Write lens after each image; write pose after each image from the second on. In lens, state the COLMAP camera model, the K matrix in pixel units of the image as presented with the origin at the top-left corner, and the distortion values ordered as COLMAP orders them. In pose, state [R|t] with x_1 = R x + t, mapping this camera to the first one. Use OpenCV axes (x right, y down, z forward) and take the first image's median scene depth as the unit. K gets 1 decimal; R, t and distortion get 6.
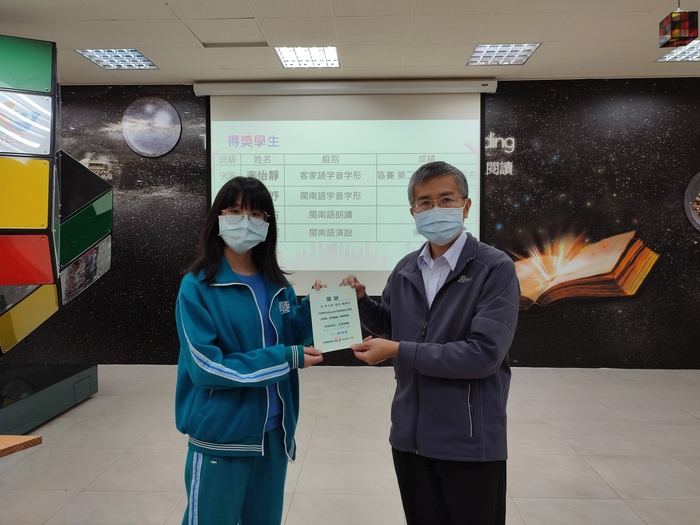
lens RADIAL K [[529.5, 0, 352.9], [0, 529.5, 261.5], [0, 0, 1]] dist [0.042194, -0.033440]
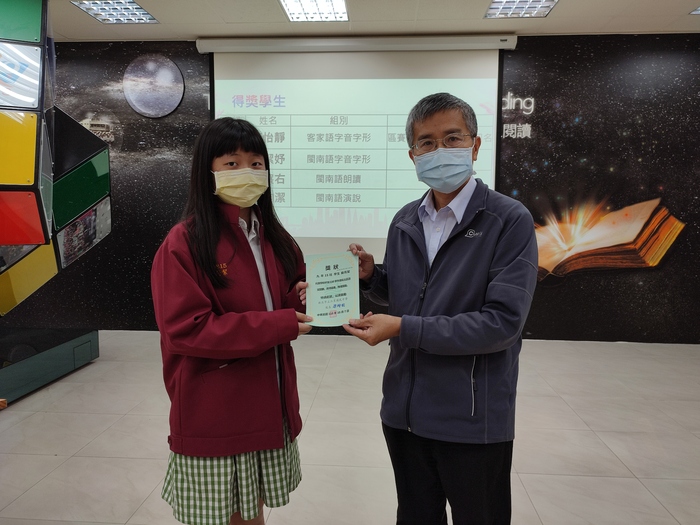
lens RADIAL K [[529.5, 0, 353.1], [0, 529.5, 261.0], [0, 0, 1]] dist [0.042194, -0.033440]
pose [[0.999499, 0.011707, -0.029409, 0.014752], [-0.010201, 0.998654, 0.050846, 0.010631], [0.029964, -0.050520, 0.998273, 0.033881]]
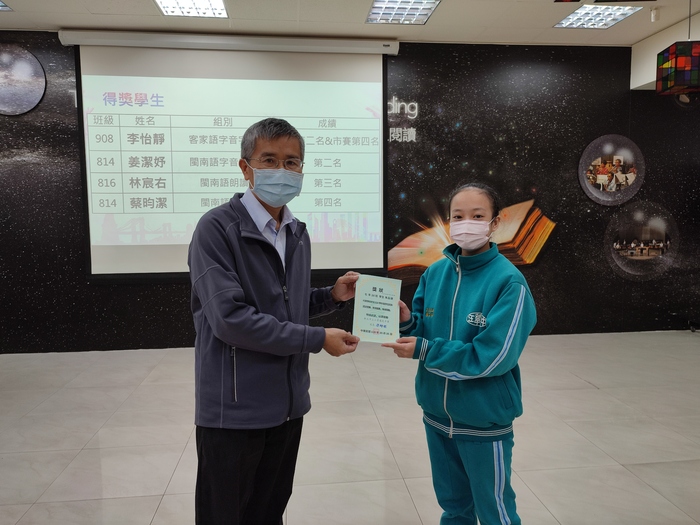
lens RADIAL K [[529.5, 0, 349.9], [0, 529.5, 260.5], [0, 0, 1]] dist [0.042194, -0.033440]
pose [[0.989310, -0.019751, 0.144484, 0.037444], [0.013154, 0.998833, 0.046473, 0.006074], [-0.145234, -0.044076, 0.988415, 0.052006]]
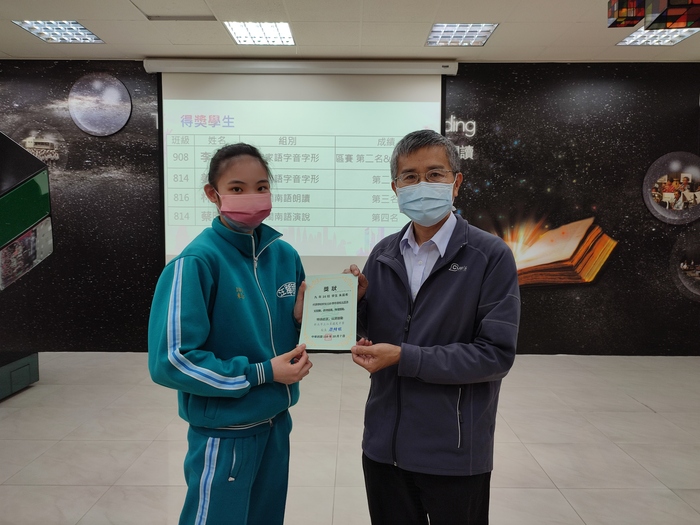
lens RADIAL K [[529.5, 0, 352.3], [0, 529.5, 261.0], [0, 0, 1]] dist [0.042194, -0.033440]
pose [[0.999427, 0.004940, 0.033475, 0.044964], [-0.005811, 0.999646, 0.025971, 0.000694], [-0.033335, -0.026151, 0.999102, 0.019746]]
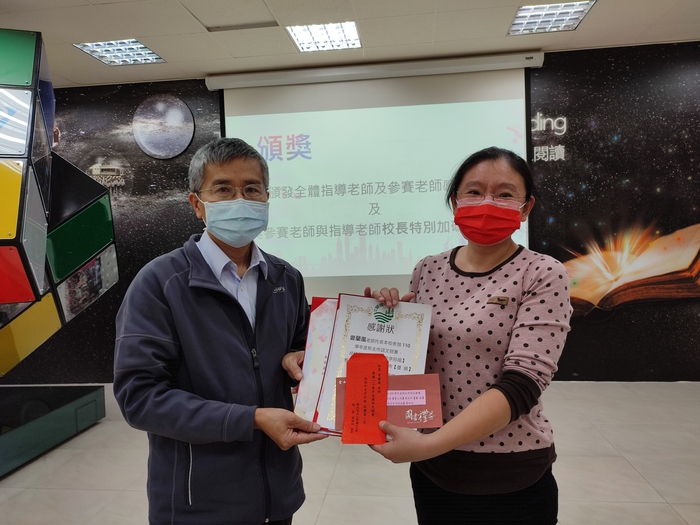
lens RADIAL K [[529.5, 0, 353.1], [0, 529.5, 261.2], [0, 0, 1]] dist [0.042194, -0.033440]
pose [[0.996139, -0.029496, -0.082681, 0.022296], [0.029142, 0.999560, -0.005477, -0.003138], [0.082806, 0.003047, 0.996561, 0.104052]]
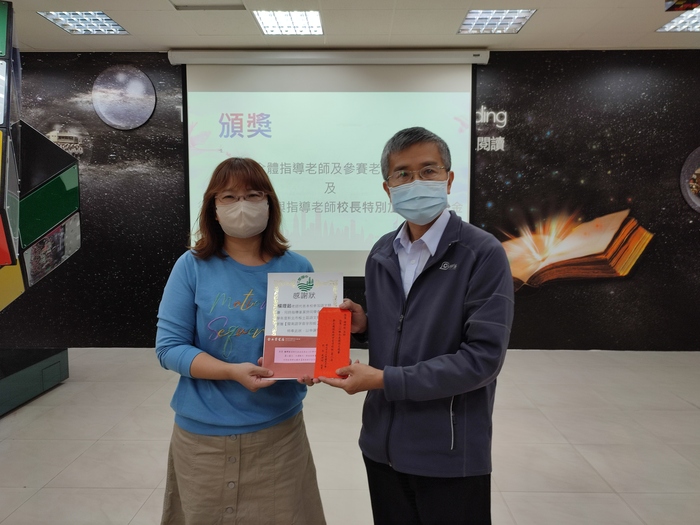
lens RADIAL K [[529.5, 0, 353.0], [0, 529.5, 260.6], [0, 0, 1]] dist [0.042194, -0.033440]
pose [[0.999812, 0.000809, 0.019394, 0.008929], [-0.001564, 0.999240, 0.038959, -0.002046], [-0.019347, -0.038982, 0.999053, 0.038731]]
